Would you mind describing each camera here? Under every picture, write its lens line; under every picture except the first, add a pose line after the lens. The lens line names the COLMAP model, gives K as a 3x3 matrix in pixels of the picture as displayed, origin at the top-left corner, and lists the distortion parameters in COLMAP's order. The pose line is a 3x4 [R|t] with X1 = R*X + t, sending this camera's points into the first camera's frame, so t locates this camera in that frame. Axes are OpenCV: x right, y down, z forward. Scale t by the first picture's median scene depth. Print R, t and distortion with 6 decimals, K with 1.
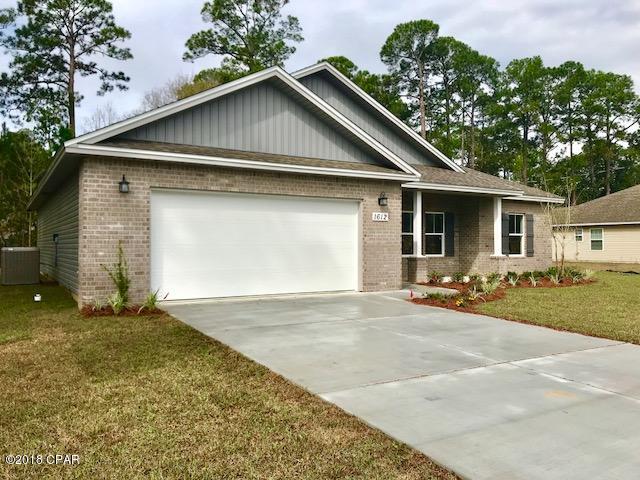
lens RADIAL K [[523.7, 0, 320.1], [0, 523.7, 240.9], [0, 0, 1]] dist [0.037095, -0.024399]
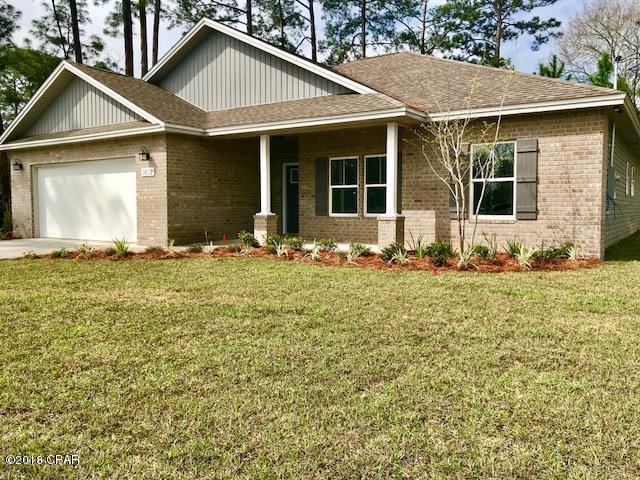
lens RADIAL K [[523.7, 0, 320.6], [0, 523.7, 236.8], [0, 0, 1]] dist [0.037095, -0.024399]
pose [[0.435811, 0.049204, -0.898692, 1.110435], [0.006967, 0.998290, 0.058036, 0.020167], [0.900011, -0.031554, 0.434723, 0.812590]]
